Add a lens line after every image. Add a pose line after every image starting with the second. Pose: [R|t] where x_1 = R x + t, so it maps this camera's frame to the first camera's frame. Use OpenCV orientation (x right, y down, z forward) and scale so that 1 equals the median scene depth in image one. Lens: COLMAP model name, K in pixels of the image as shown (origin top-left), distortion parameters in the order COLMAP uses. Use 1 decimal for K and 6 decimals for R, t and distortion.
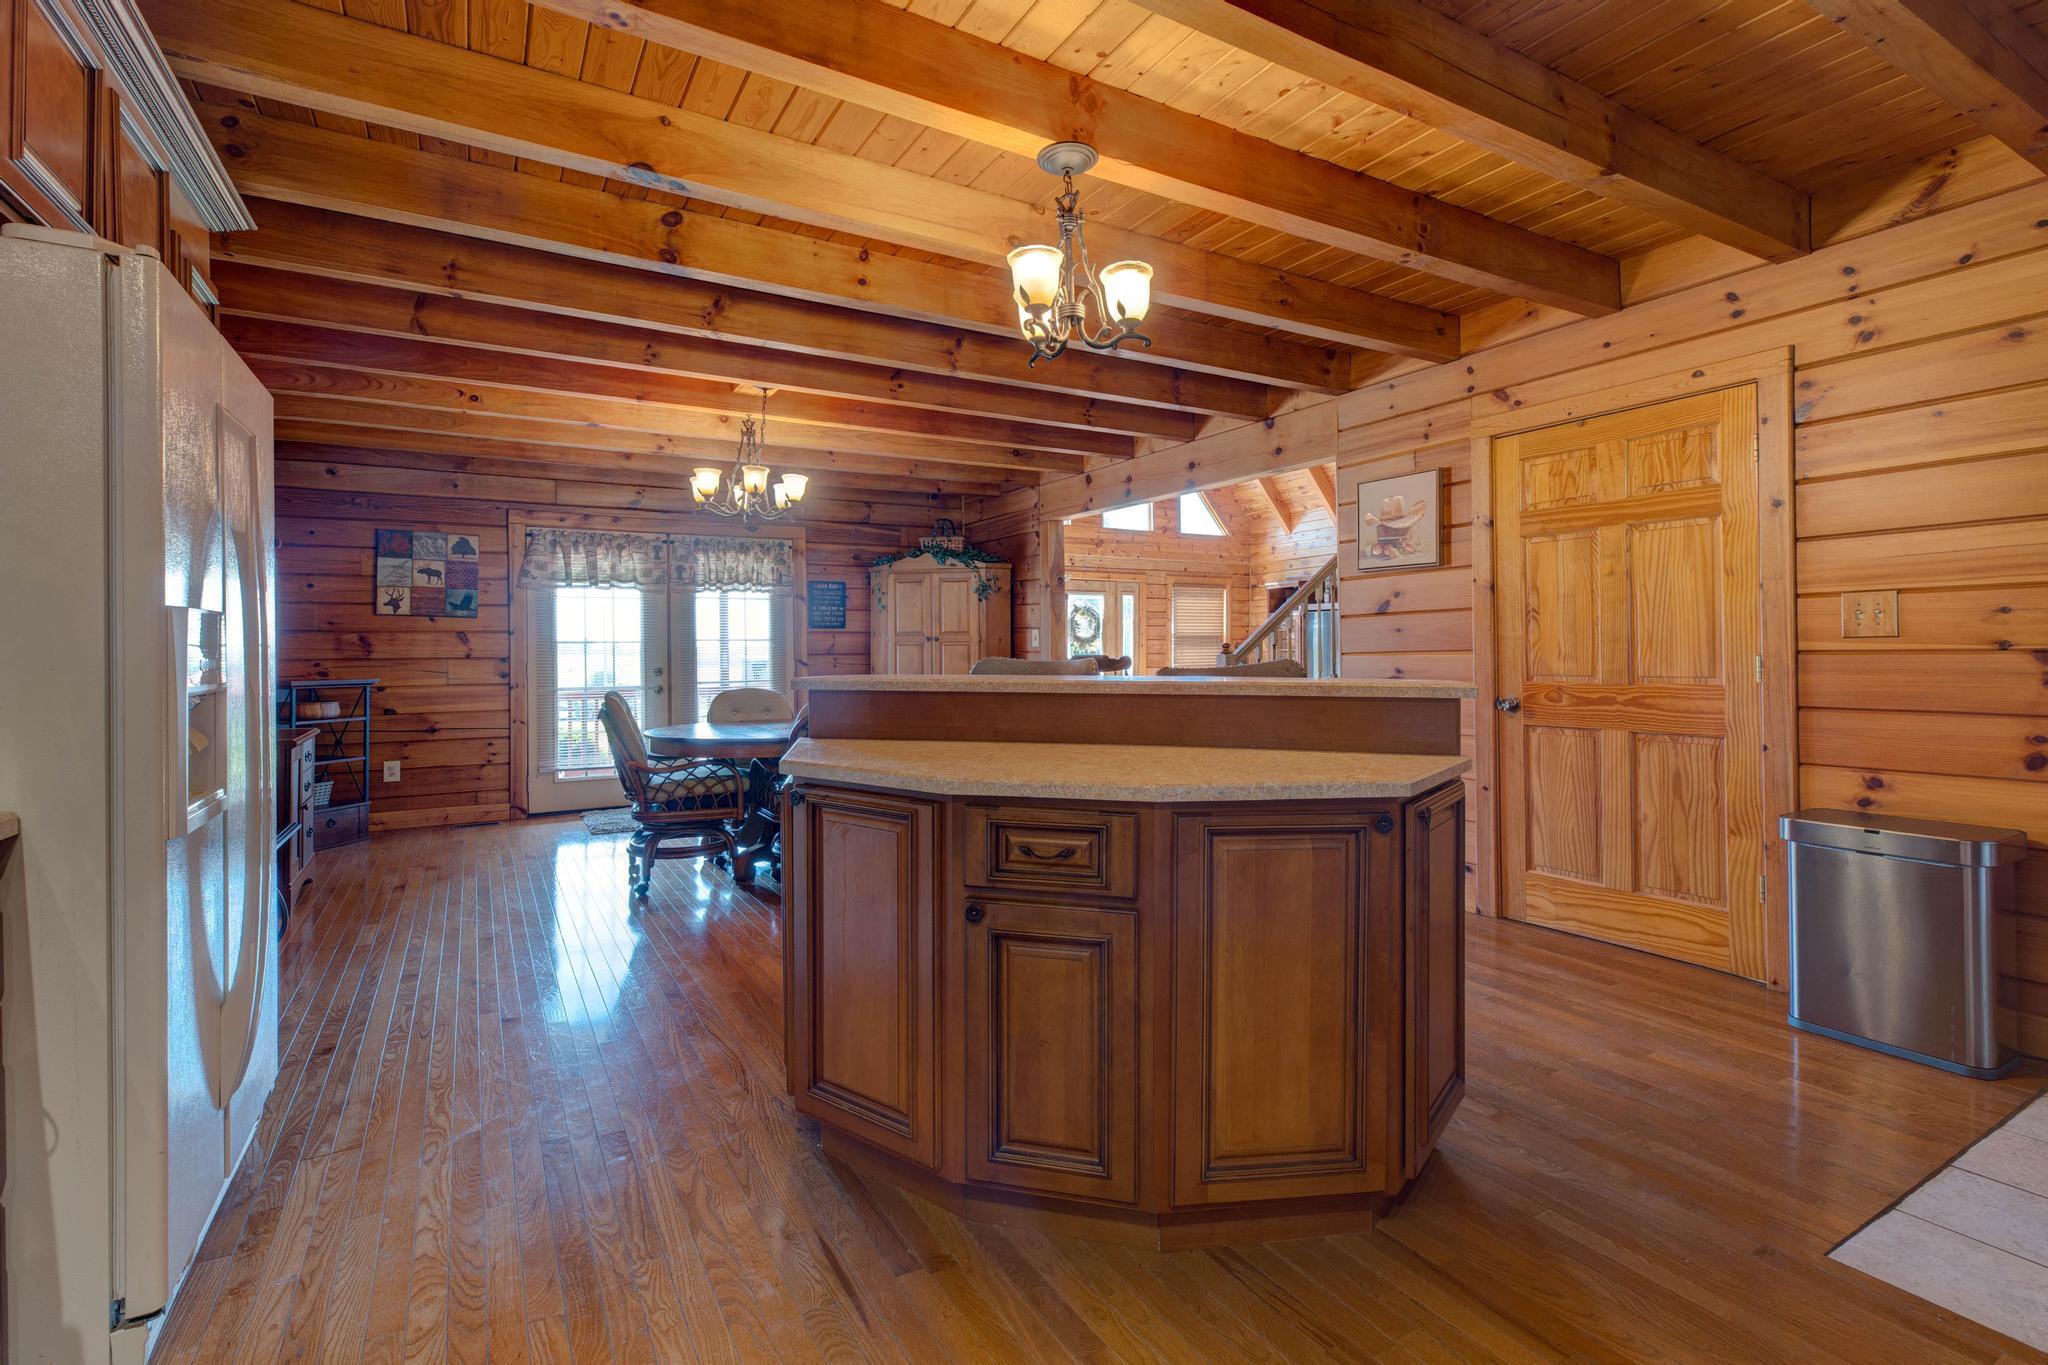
lens RADIAL K [[952.4, 0, 993.8], [0, 952.4, 641.4], [0, 0, 1]] dist [-0.001001, 0.000640]
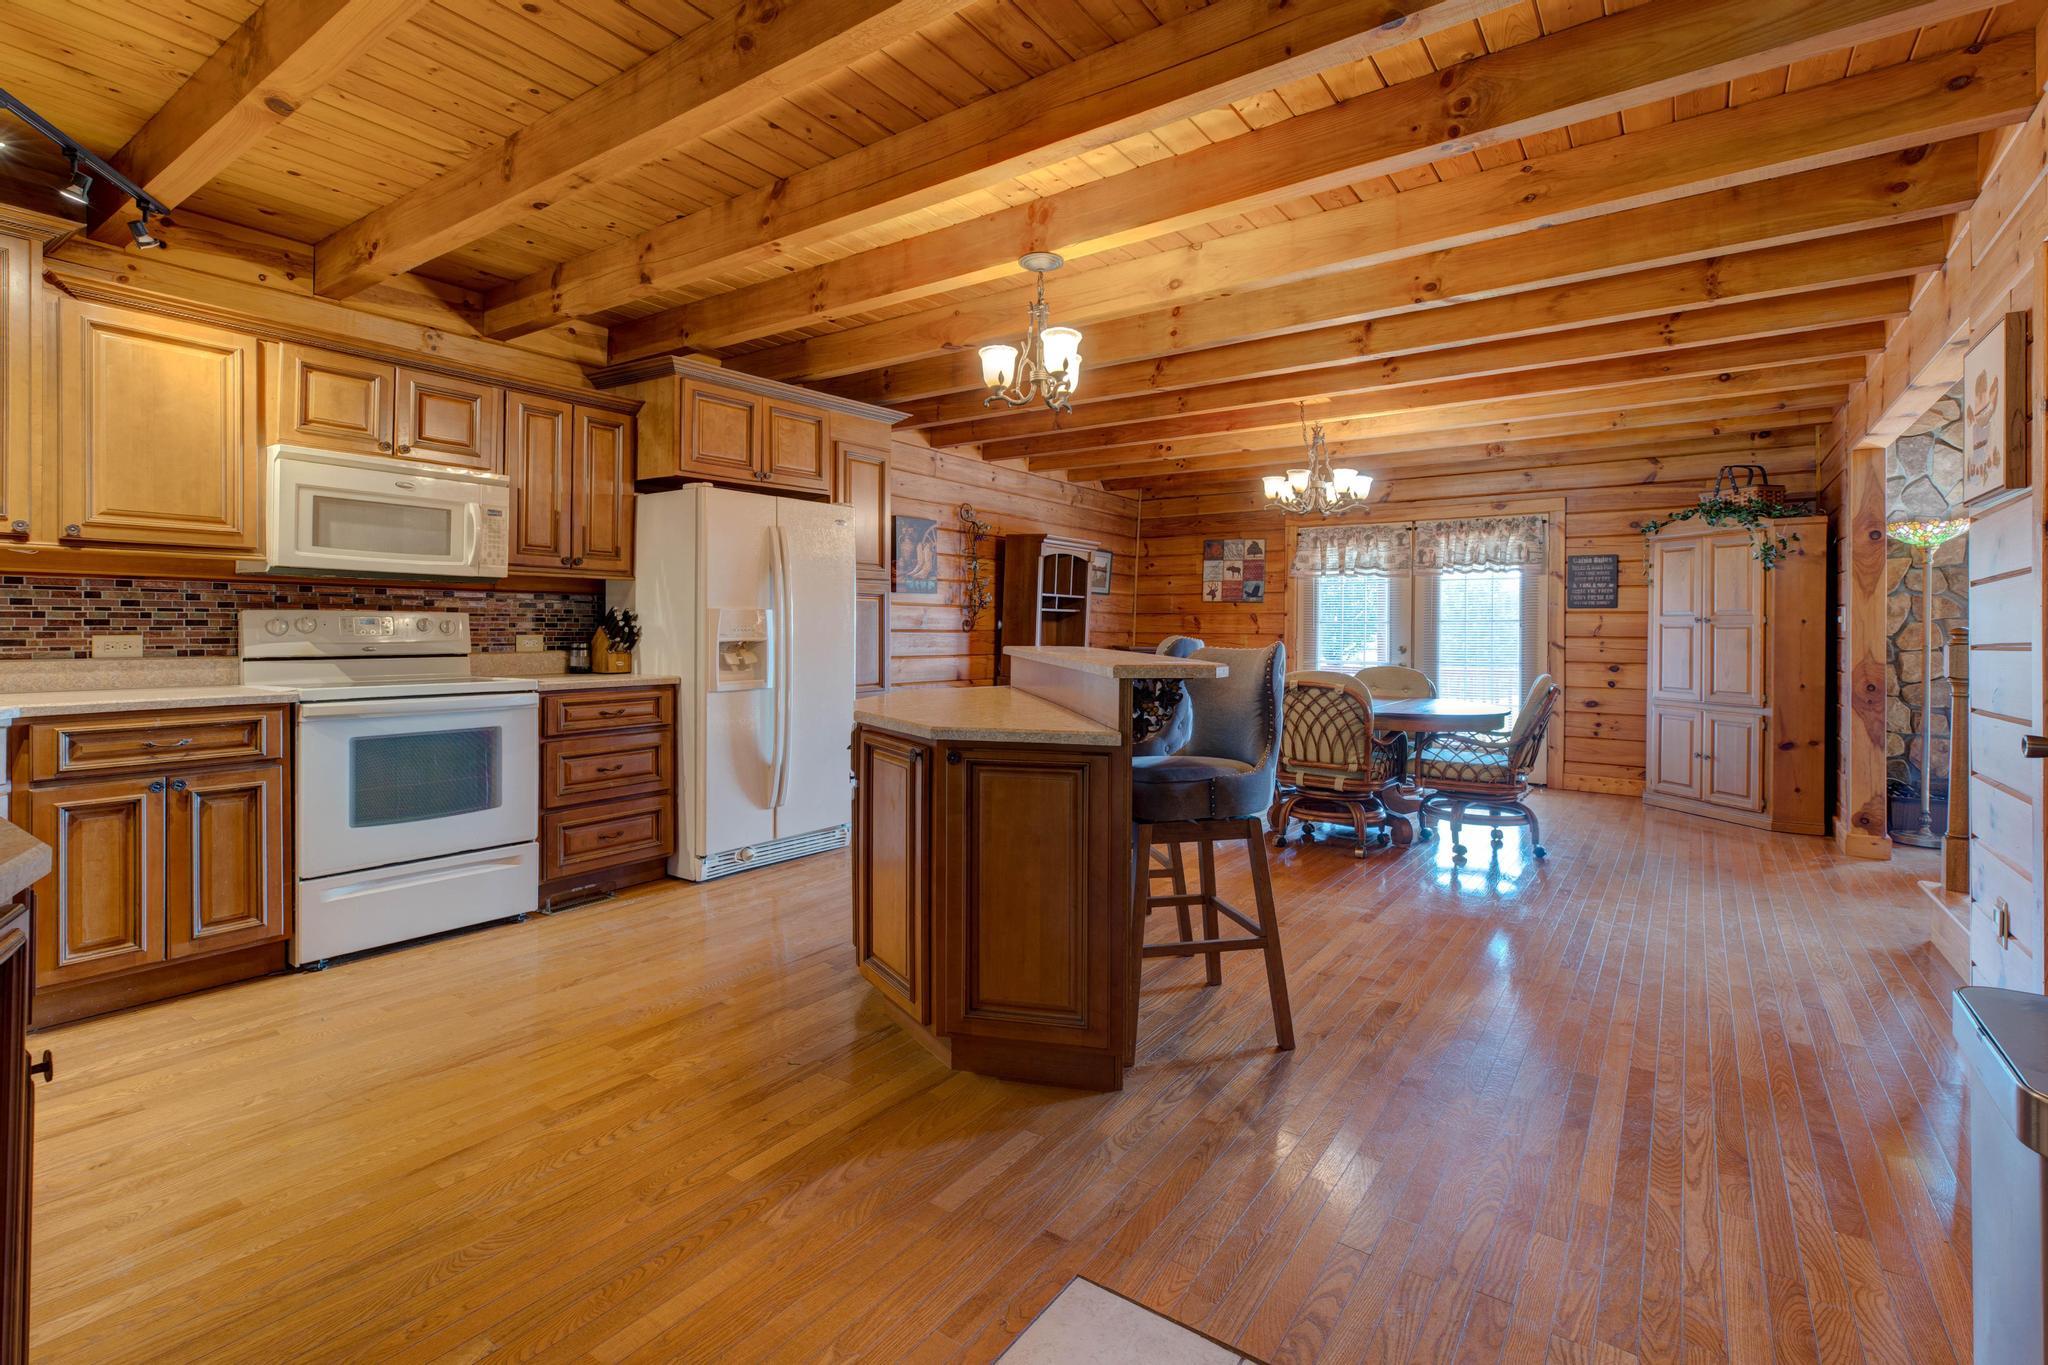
lens RADIAL K [[952.4, 0, 1016.6], [0, 952.4, 641.8], [0, 0, 1]] dist [-0.001001, 0.000640]
pose [[0.411127, 0.023713, -0.911269, 0.501090], [-0.000803, 0.999671, 0.025651, -0.004774], [0.911578, -0.009814, 0.411011, 0.164231]]
